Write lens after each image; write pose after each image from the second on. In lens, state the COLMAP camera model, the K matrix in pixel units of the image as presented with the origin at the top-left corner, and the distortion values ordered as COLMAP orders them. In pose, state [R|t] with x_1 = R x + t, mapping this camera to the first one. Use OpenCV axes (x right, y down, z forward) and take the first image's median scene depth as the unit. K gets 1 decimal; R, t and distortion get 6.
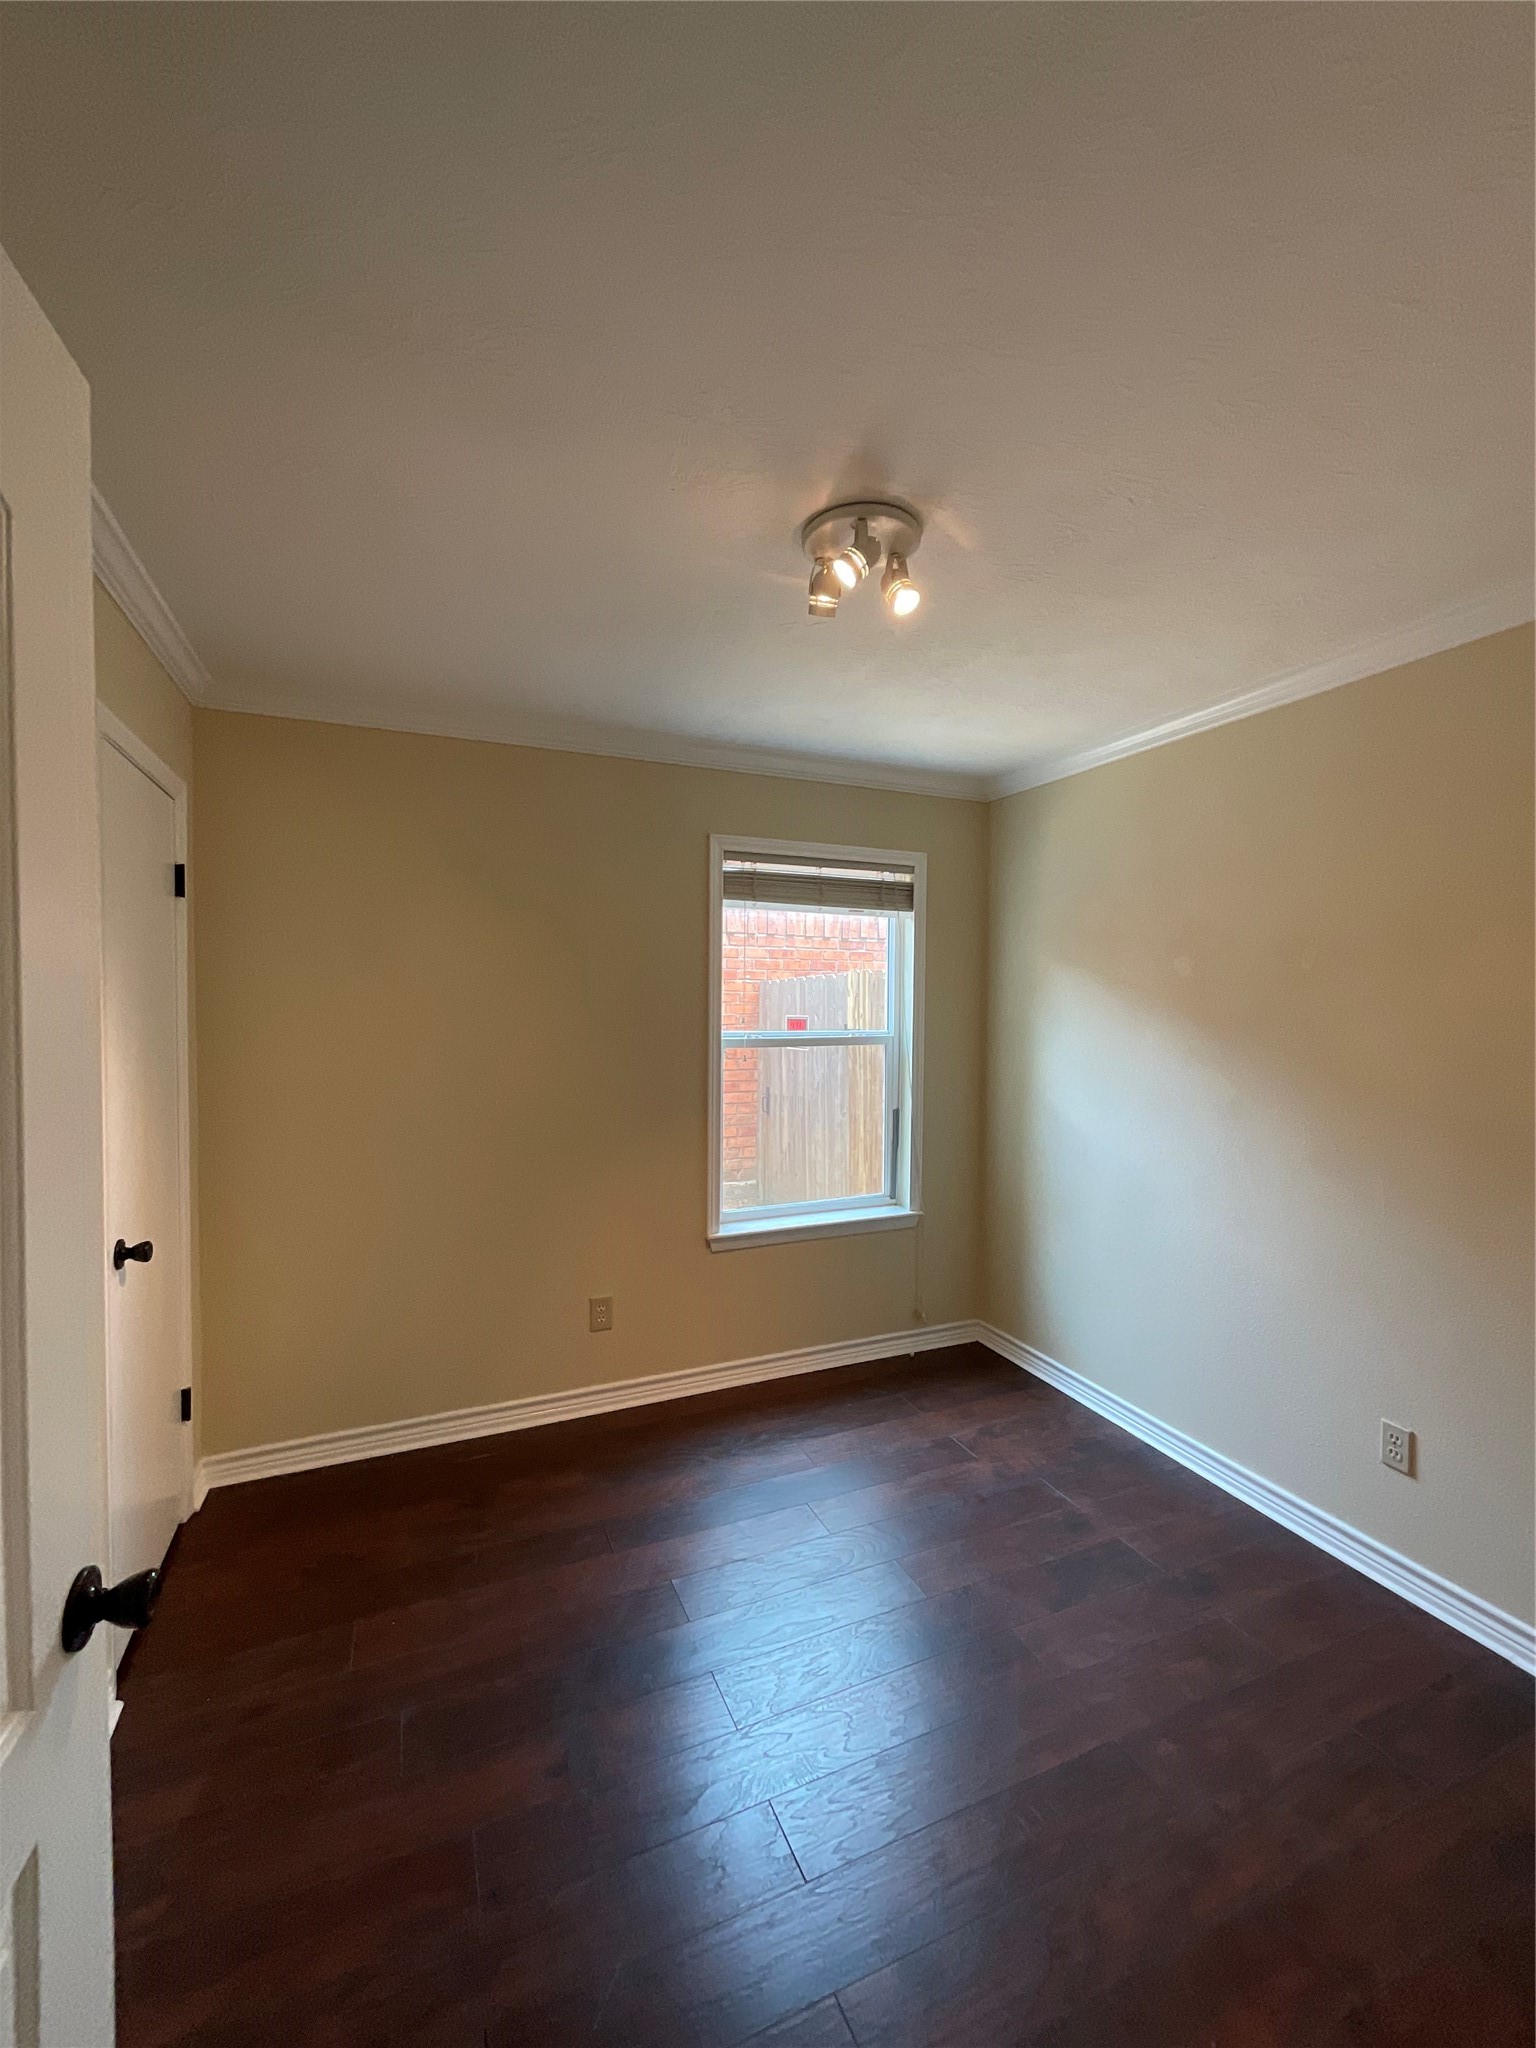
lens RADIAL K [[832.6, 0, 764.3], [0, 832.6, 1028.3], [0, 0, 1]] dist [-0.009000, 0.005582]
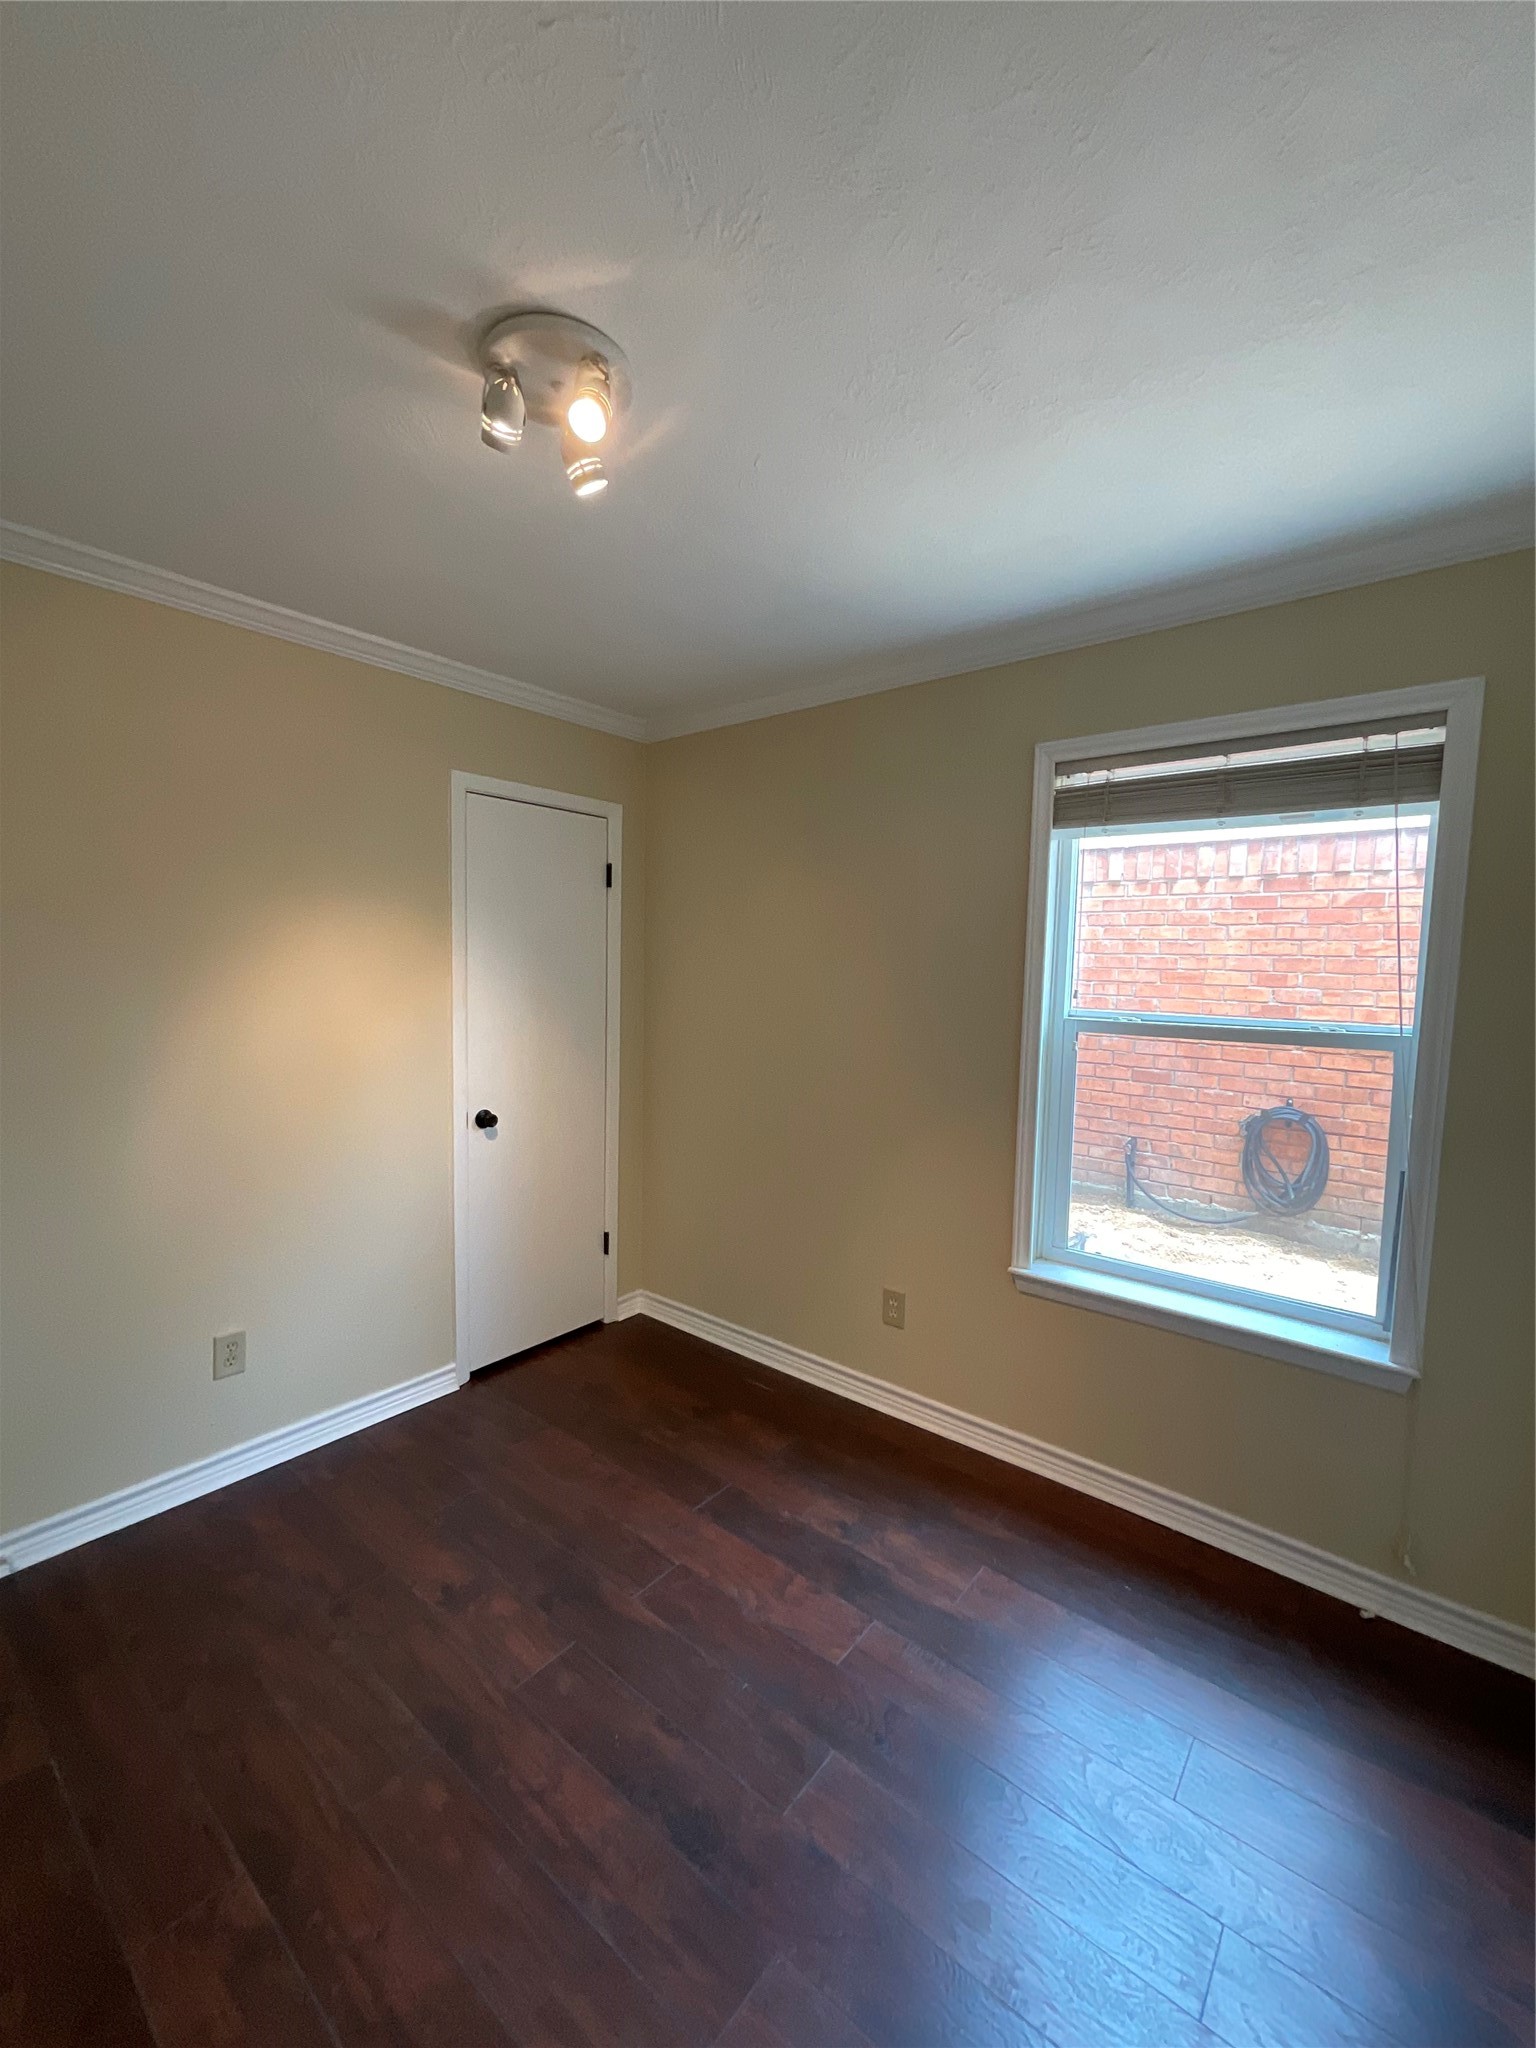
lens RADIAL K [[832.6, 0, 764.3], [0, 832.6, 1028.3], [0, 0, 1]] dist [-0.009000, 0.005582]
pose [[0.459255, 0.079711, -0.884721, 0.504420], [-0.041686, 0.996802, 0.068171, -0.018668], [0.887326, 0.005572, 0.461109, 0.434968]]
